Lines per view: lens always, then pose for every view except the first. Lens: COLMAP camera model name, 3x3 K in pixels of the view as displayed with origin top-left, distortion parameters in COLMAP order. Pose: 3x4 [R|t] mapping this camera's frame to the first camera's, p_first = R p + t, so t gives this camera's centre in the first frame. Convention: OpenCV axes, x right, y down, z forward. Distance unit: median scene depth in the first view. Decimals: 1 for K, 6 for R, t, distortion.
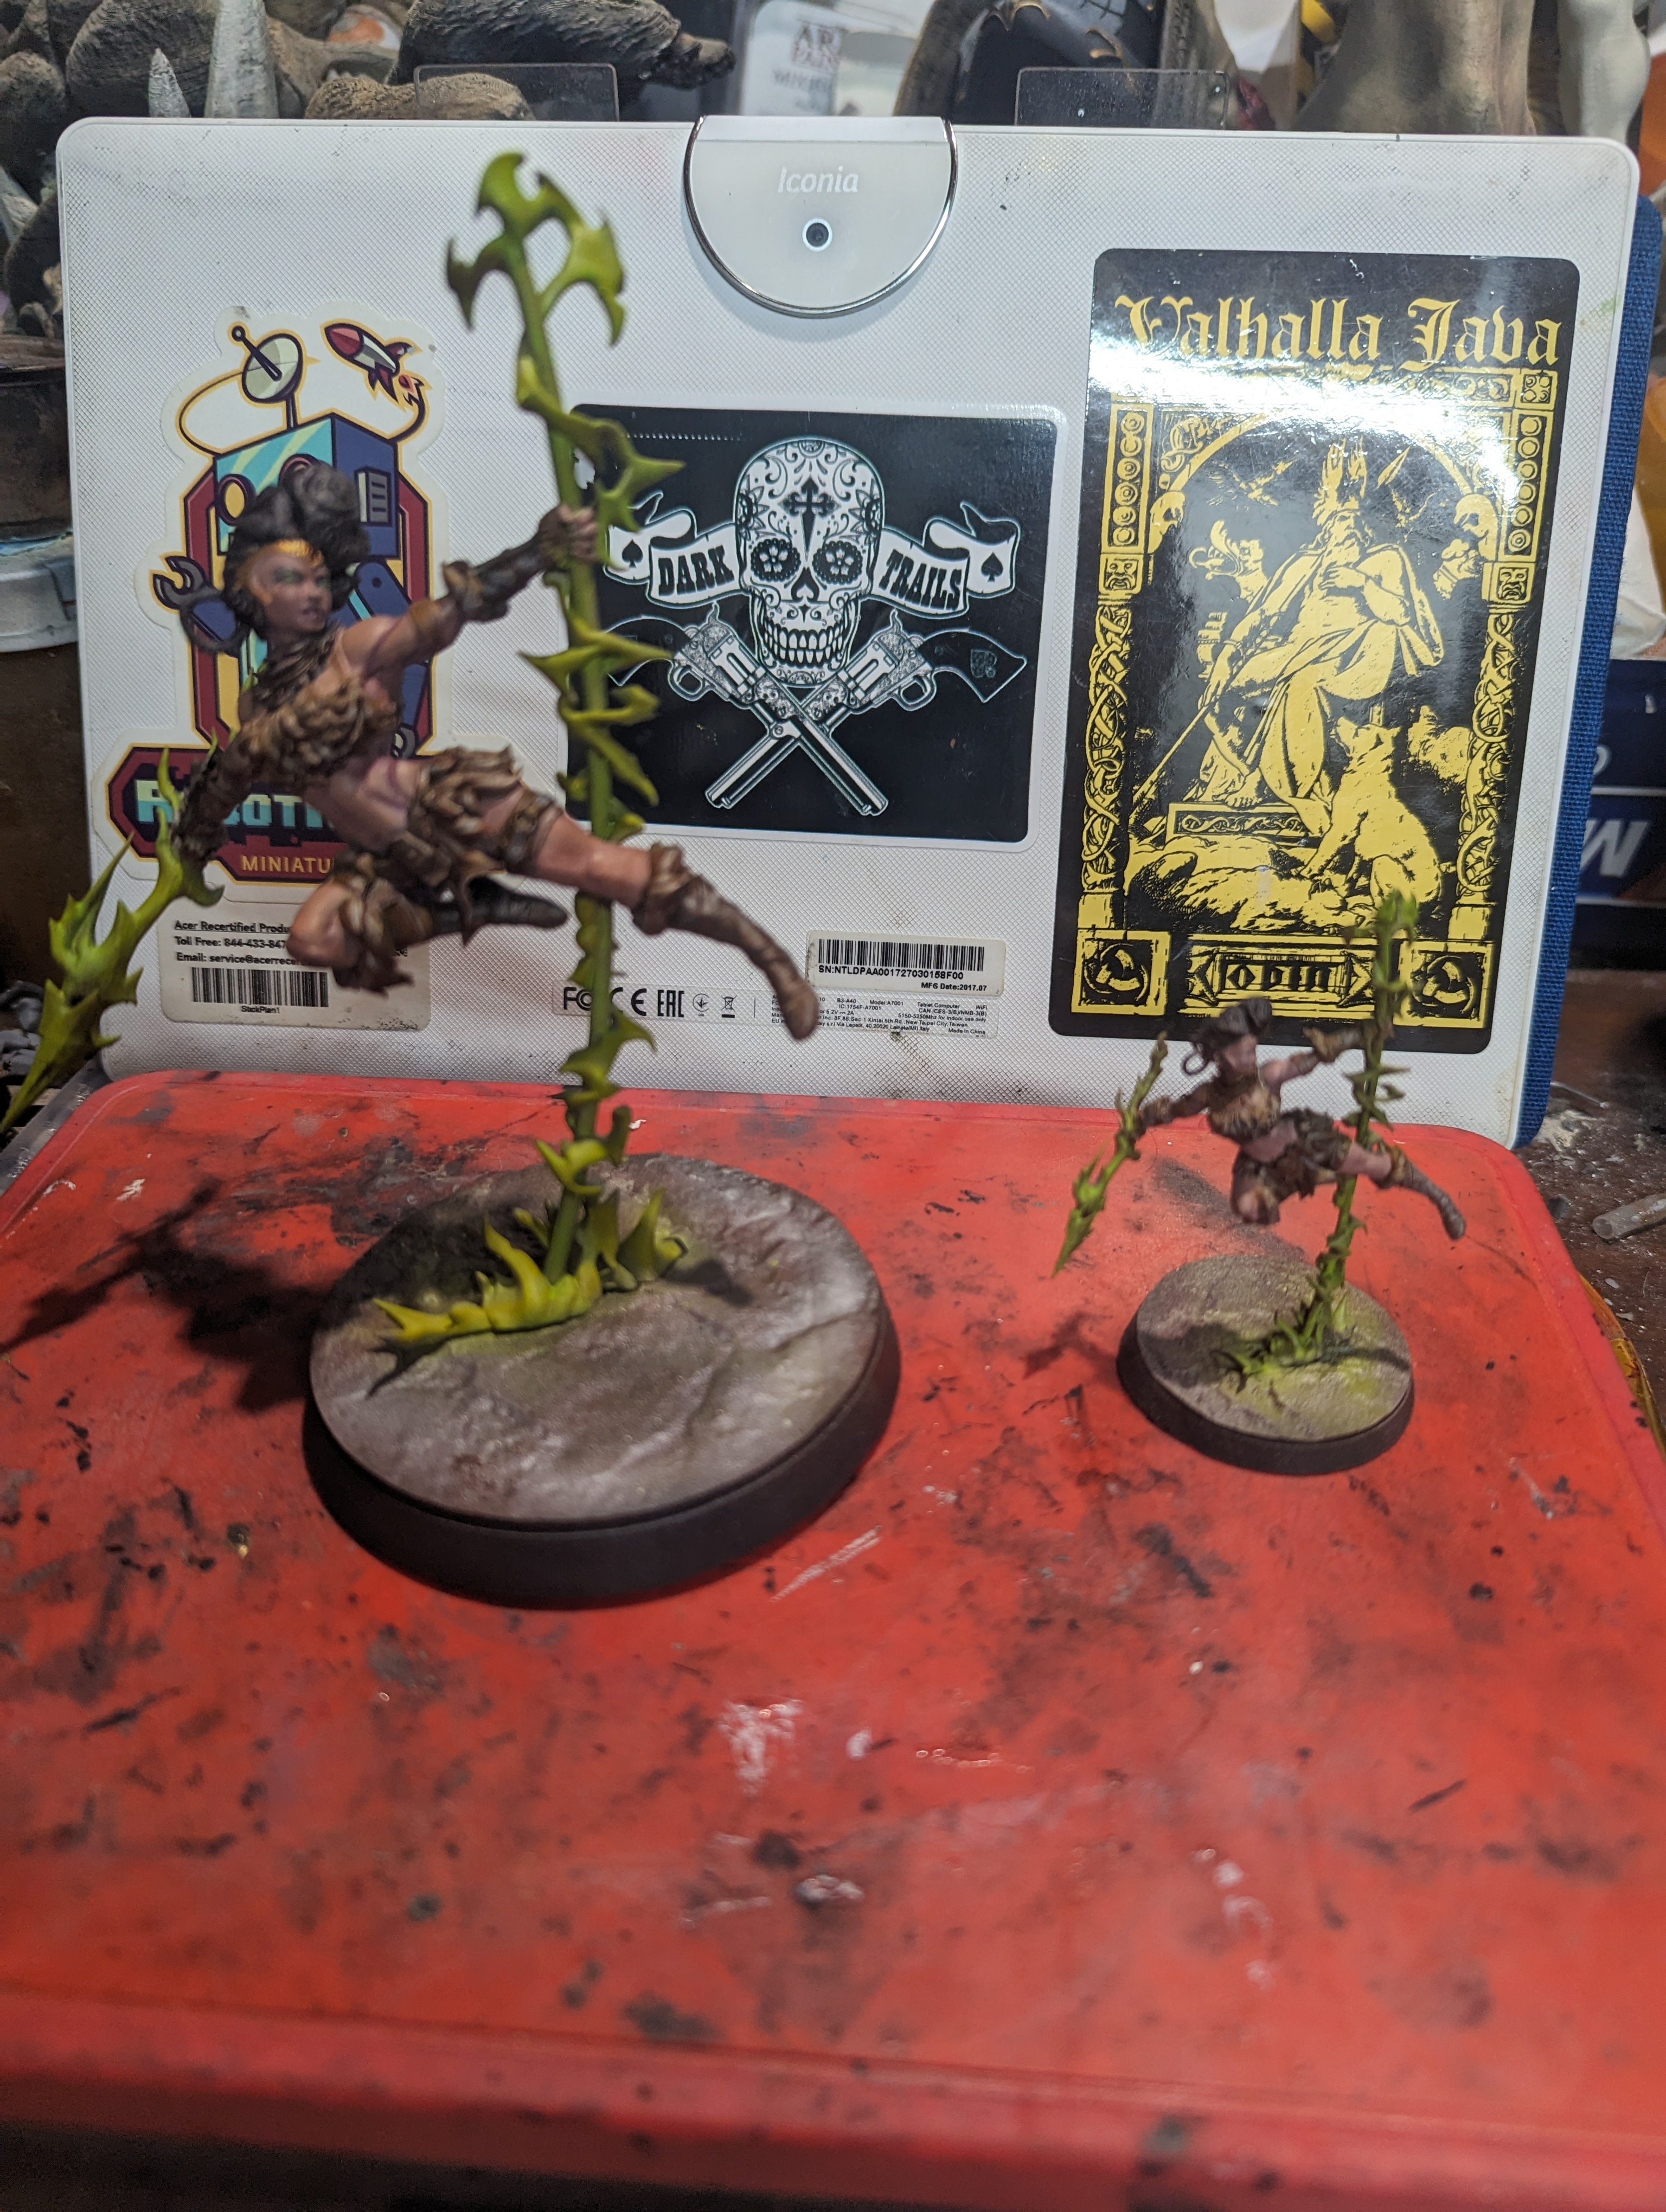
lens RADIAL K [[1523.3, 0, 833.0], [0, 1523.3, 1106.0], [0, 0, 1]] dist [-0.001996, -0.023229]
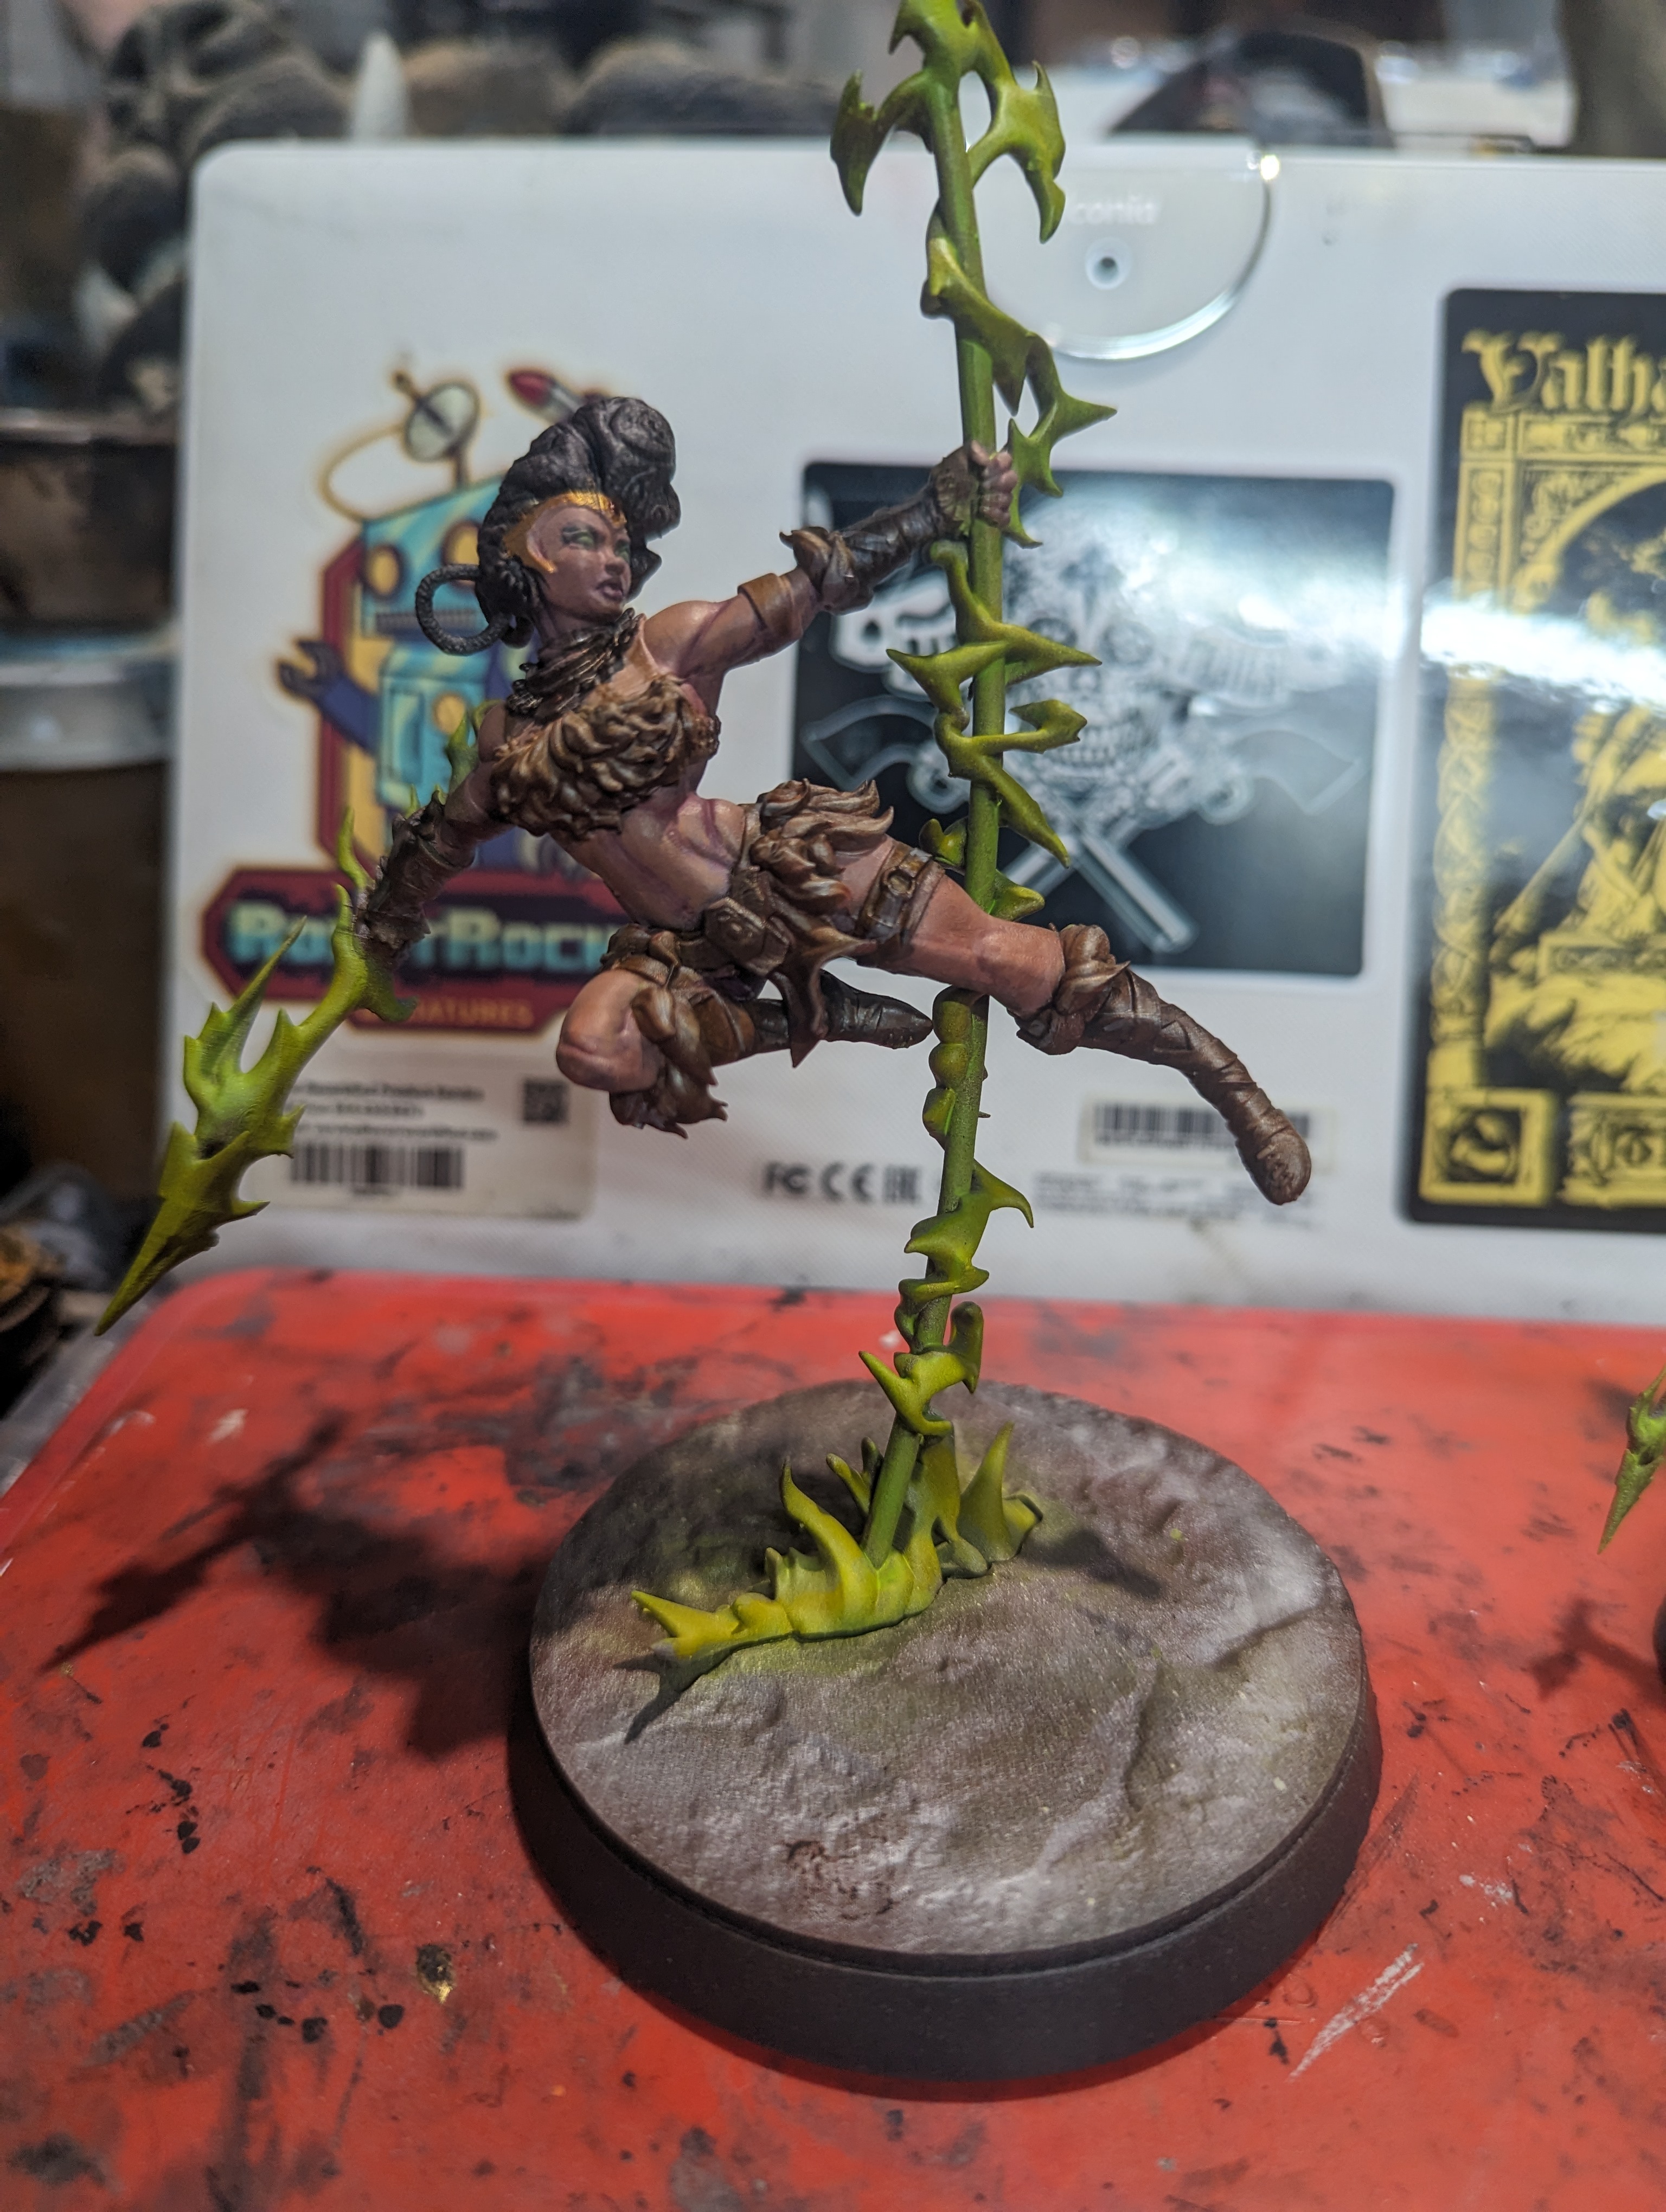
lens RADIAL K [[1590.8, 0, 837.4], [0, 1590.8, 1117.6], [0, 0, 1]] dist [-0.024670, -0.030901]
pose [[0.999980, 0.002485, 0.005816, -0.163245], [-0.001639, 0.989983, -0.141180, 0.014386], [-0.006109, 0.141168, 0.989967, 0.209215]]
